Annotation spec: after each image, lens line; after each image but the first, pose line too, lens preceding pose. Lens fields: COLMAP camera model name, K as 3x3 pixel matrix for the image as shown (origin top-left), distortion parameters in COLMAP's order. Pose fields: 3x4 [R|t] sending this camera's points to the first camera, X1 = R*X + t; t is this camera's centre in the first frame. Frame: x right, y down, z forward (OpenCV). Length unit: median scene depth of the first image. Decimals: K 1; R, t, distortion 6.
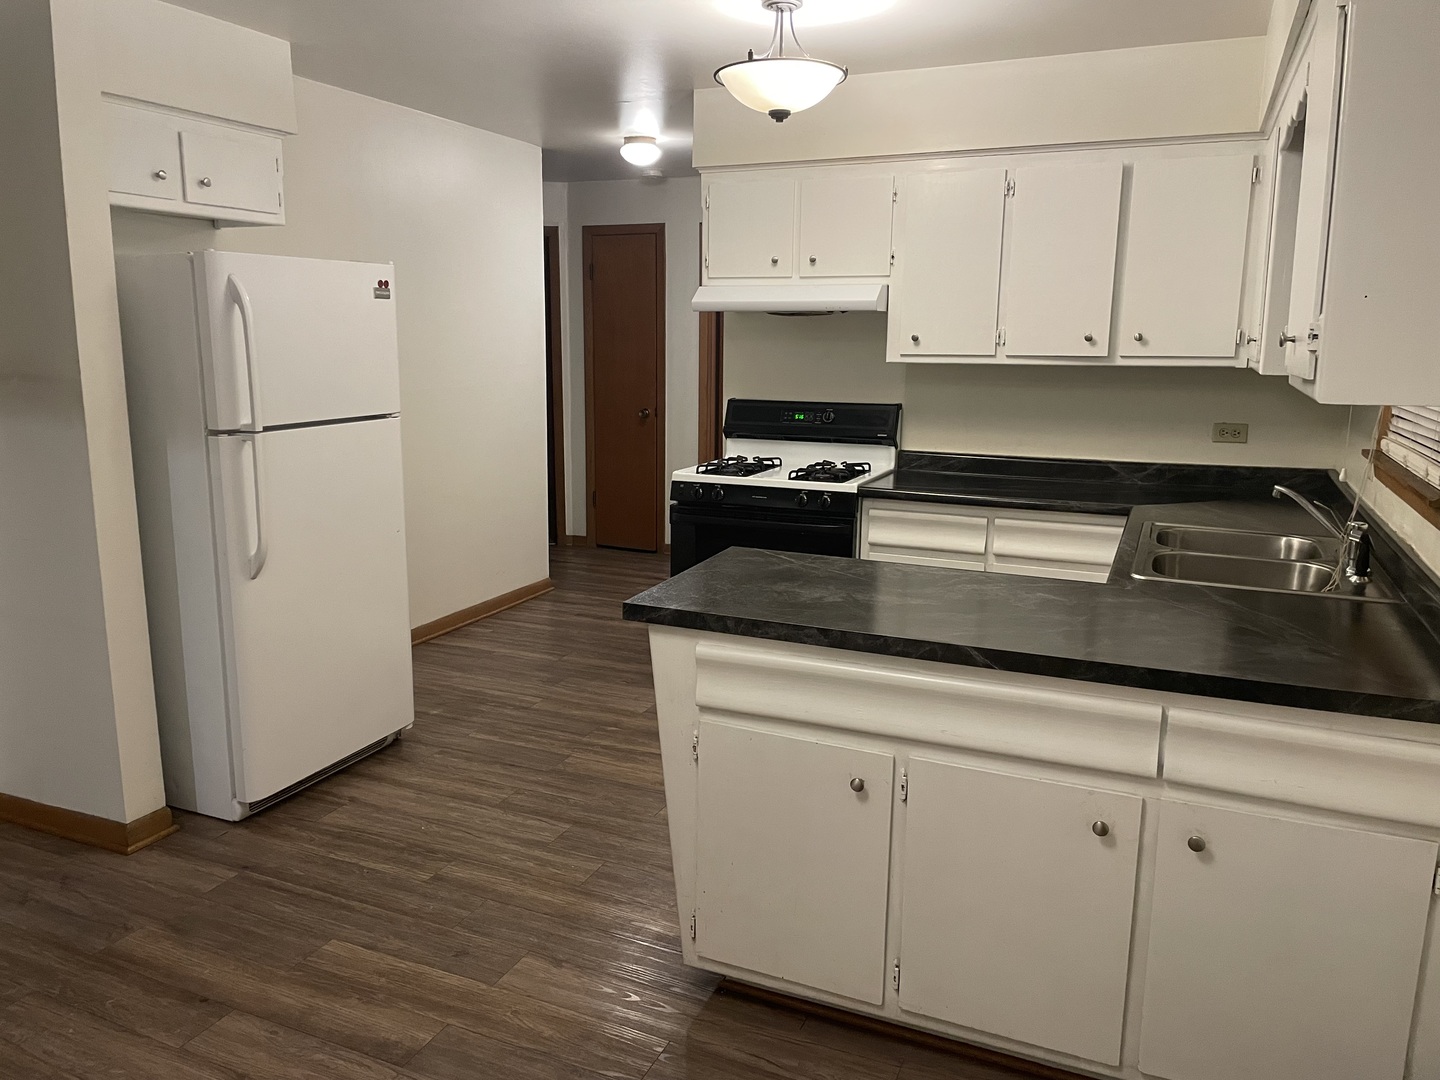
lens RADIAL K [[1079.2, 0, 712.3], [0, 1079.2, 535.9], [0, 0, 1]] dist [0.104777, -0.146838]
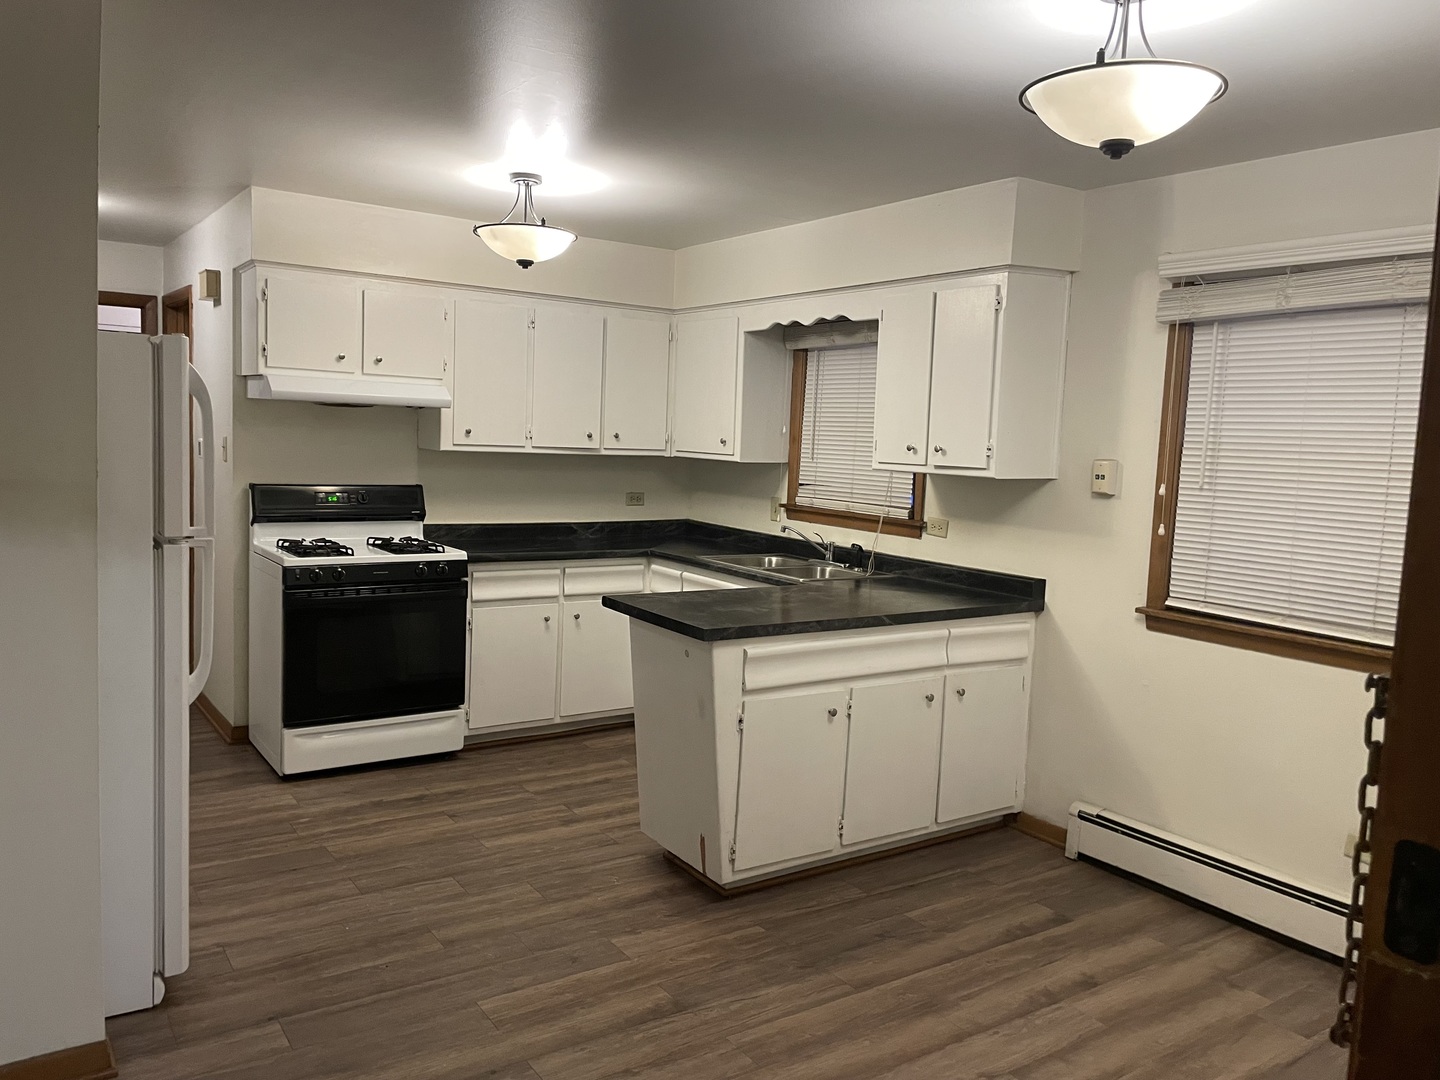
lens RADIAL K [[1079.2, 0, 712.3], [0, 1079.2, 535.9], [0, 0, 1]] dist [0.104777, -0.146838]
pose [[0.526651, -0.068290, 0.847334, -0.788291], [0.122825, 0.992422, 0.003643, -0.039553], [-0.841161, 0.102155, 0.531048, 0.145378]]
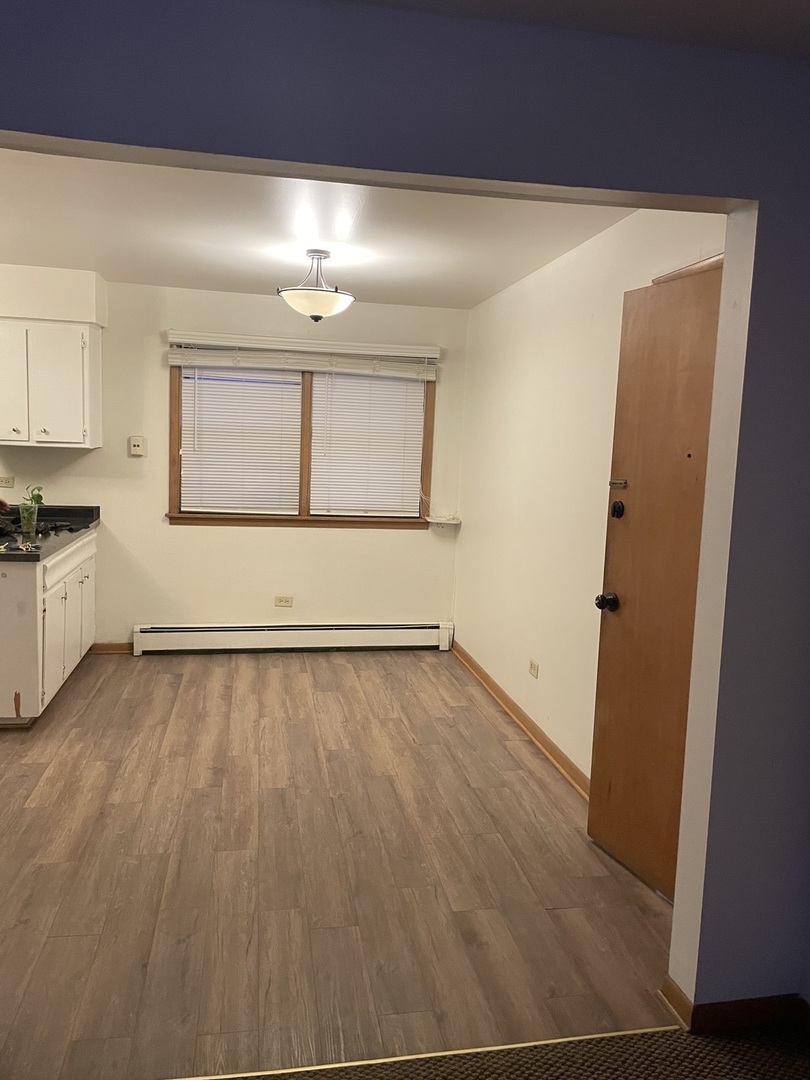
lens RADIAL K [[809.4, 0, 405.0], [0, 809.4, 540.0], [0, 0, 1]] dist [0.104777, -0.146838]
pose [[-0.559739, -0.133244, 0.817887, -1.157721], [0.113166, 0.965450, 0.234732, -0.169936], [-0.820906, 0.223945, -0.525321, 0.785957]]
